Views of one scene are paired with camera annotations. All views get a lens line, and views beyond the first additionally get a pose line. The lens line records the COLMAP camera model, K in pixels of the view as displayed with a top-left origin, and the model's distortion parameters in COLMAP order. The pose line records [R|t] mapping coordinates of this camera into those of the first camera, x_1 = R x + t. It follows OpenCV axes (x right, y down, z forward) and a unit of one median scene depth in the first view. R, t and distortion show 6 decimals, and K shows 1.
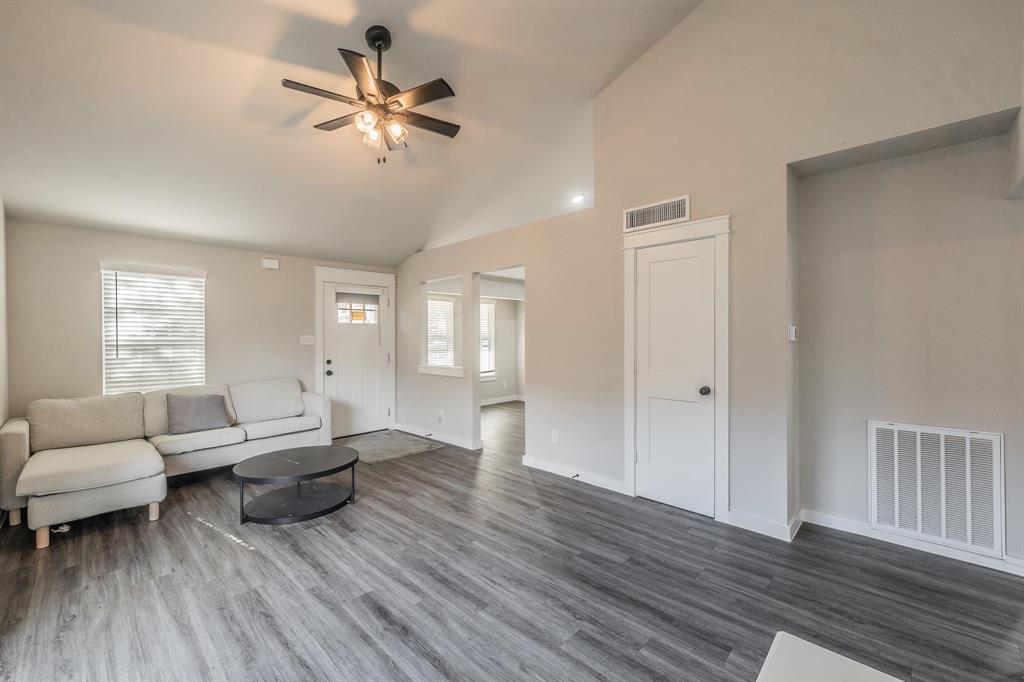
lens RADIAL K [[415.4, 0, 513.2], [0, 415.4, 337.9], [0, 0, 1]] dist [-0.000467, -0.000108]
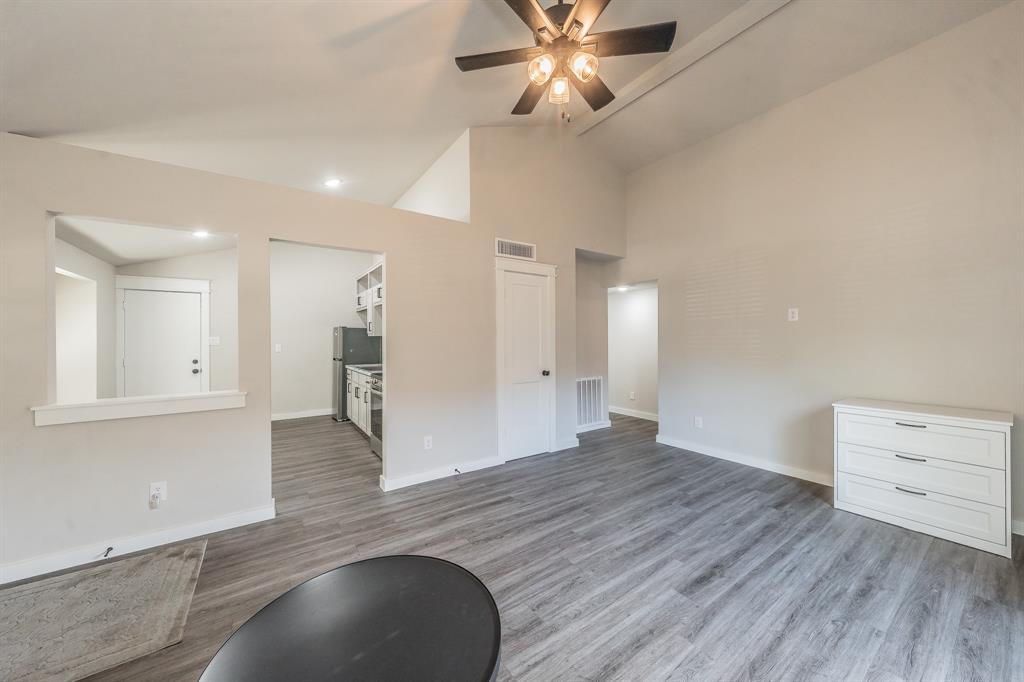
lens RADIAL K [[360.5, 0, 509.1], [0, 360.5, 337.9], [0, 0, 1]] dist [-0.001417, 0.000127]
pose [[0.202906, 0.006809, 0.979174, -0.923880], [0.007776, 0.999933, -0.008565, 0.005014], [-0.979167, 0.009351, 0.202840, 0.873500]]
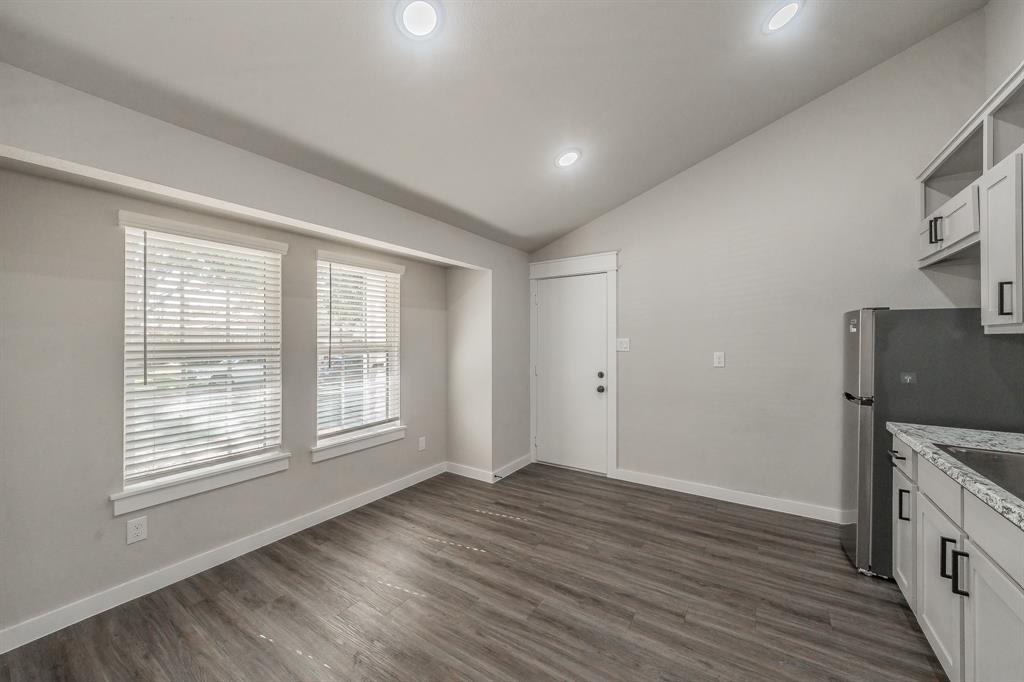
lens RADIAL K [[385.7, 0, 512.8], [0, 385.7, 339.6], [0, 0, 1]] dist [0.006974, 0.000017]
pose [[0.983692, 0.000891, 0.179861, 0.004640], [0.000610, 0.999965, -0.008287, -0.012416], [-0.179862, 0.008262, 0.983657, 1.558691]]
